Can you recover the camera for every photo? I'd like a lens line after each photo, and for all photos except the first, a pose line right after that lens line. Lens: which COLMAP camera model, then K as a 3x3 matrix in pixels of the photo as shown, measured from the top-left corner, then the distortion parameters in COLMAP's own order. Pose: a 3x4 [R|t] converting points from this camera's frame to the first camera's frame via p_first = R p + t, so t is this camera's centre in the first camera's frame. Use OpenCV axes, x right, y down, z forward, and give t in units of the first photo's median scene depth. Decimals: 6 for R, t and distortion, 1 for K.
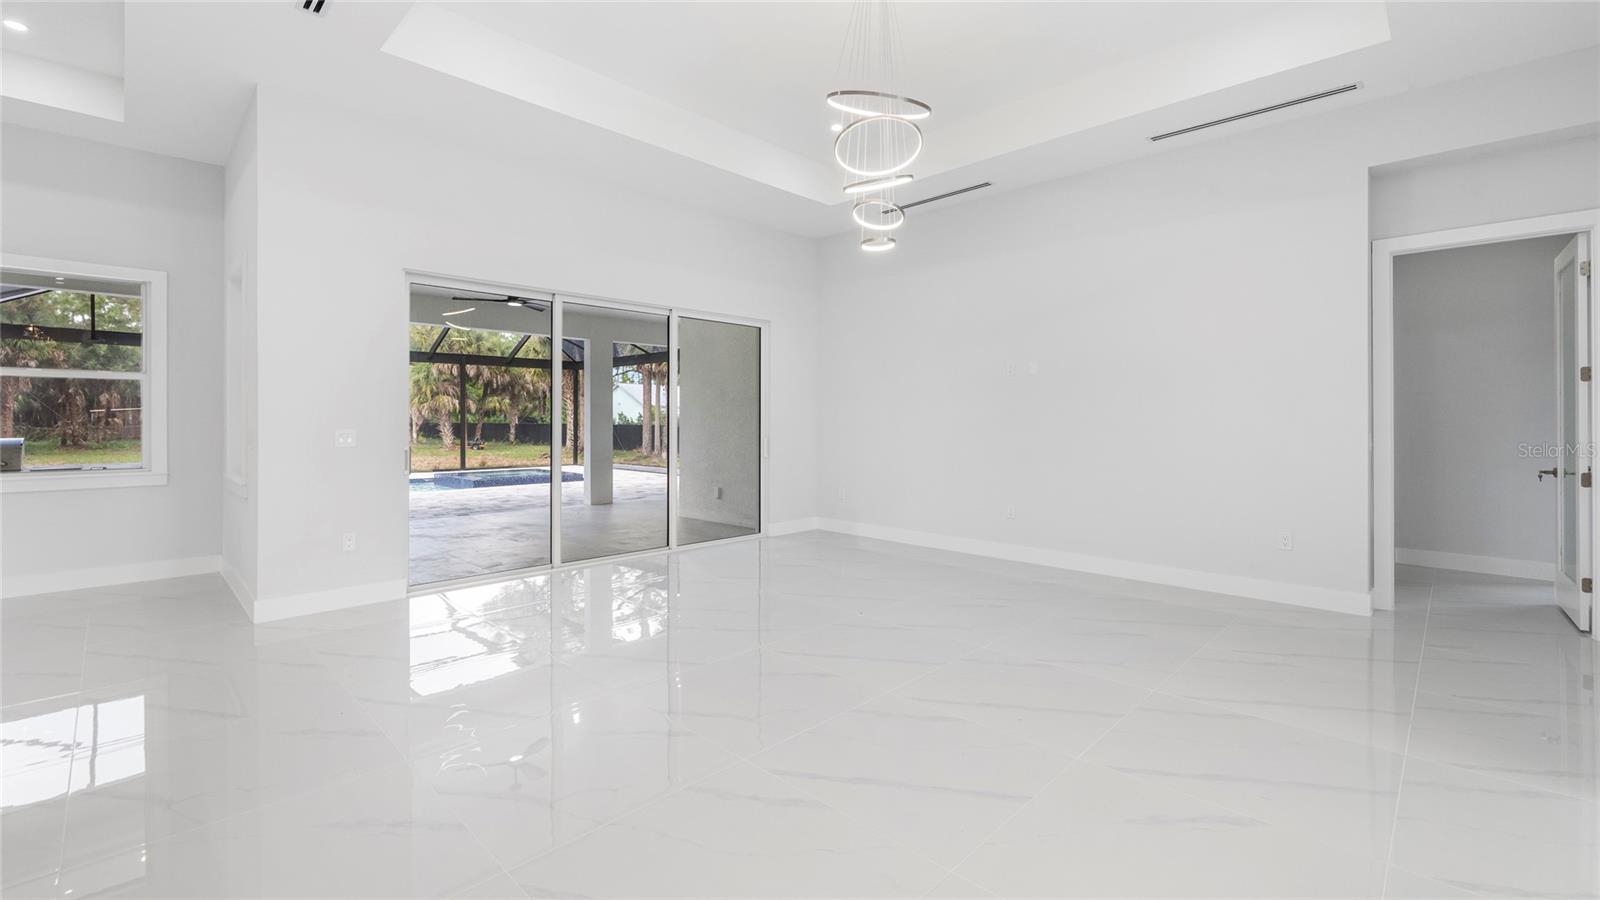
lens RADIAL K [[695.6, 0, 795.7], [0, 695.6, 424.3], [0, 0, 1]] dist [-0.001806, -0.000340]
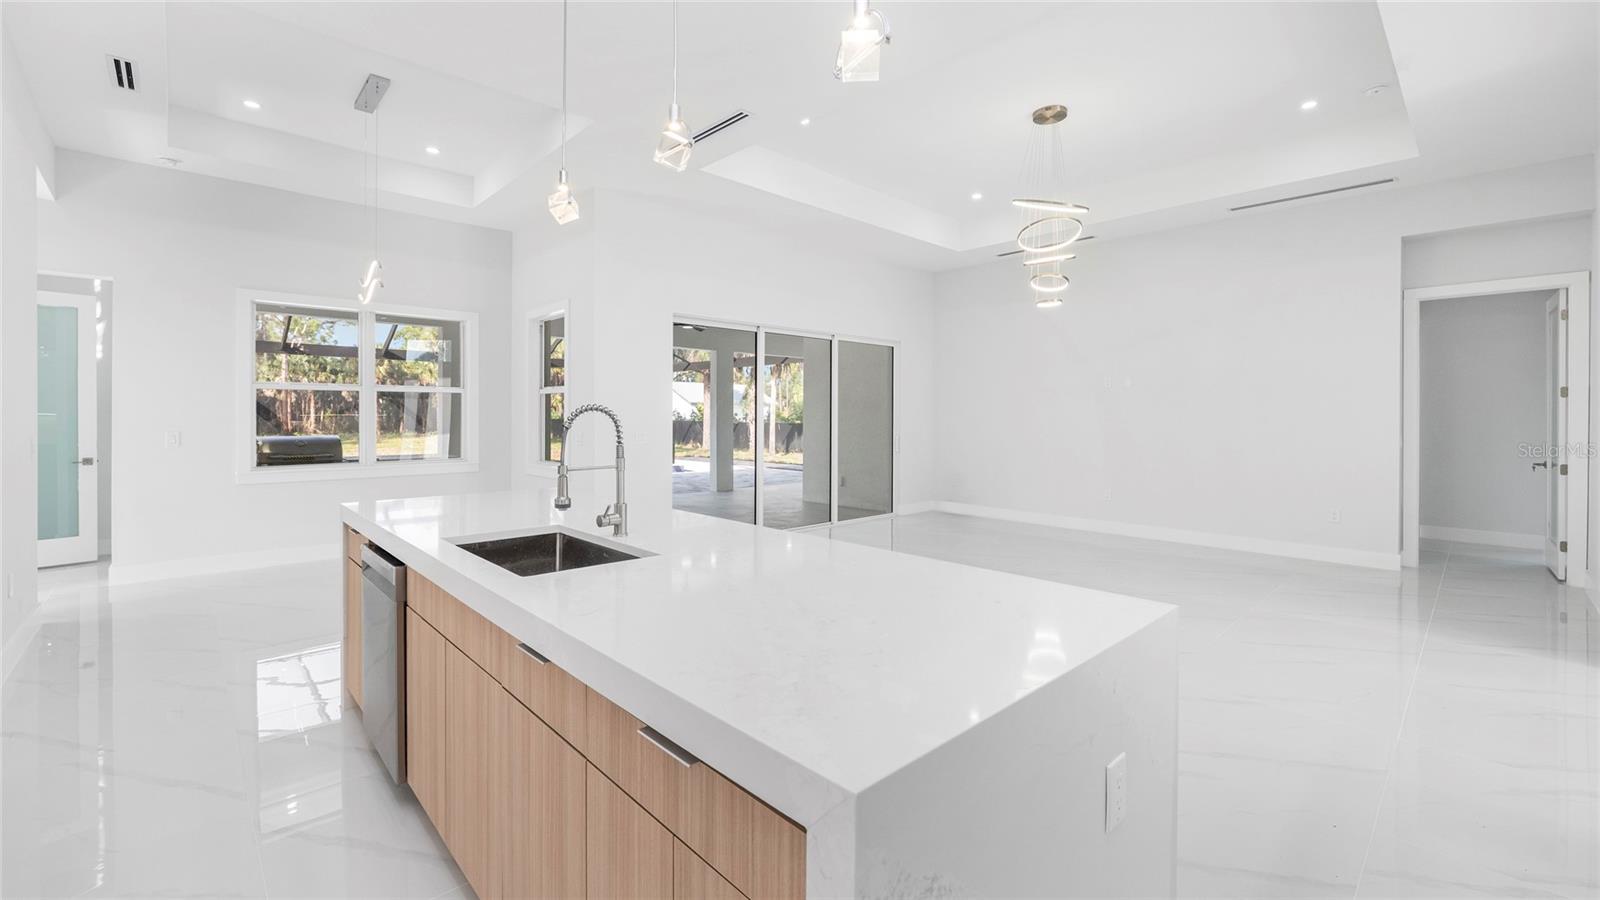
lens RADIAL K [[673.8, 0, 792.4], [0, 673.8, 426.1], [0, 0, 1]] dist [-0.010365, 0.000800]
pose [[0.999036, 0.001300, -0.043875, -0.279866], [-0.000907, 0.999959, 0.008983, -0.013627], [0.043885, -0.008935, 0.998997, -0.327532]]
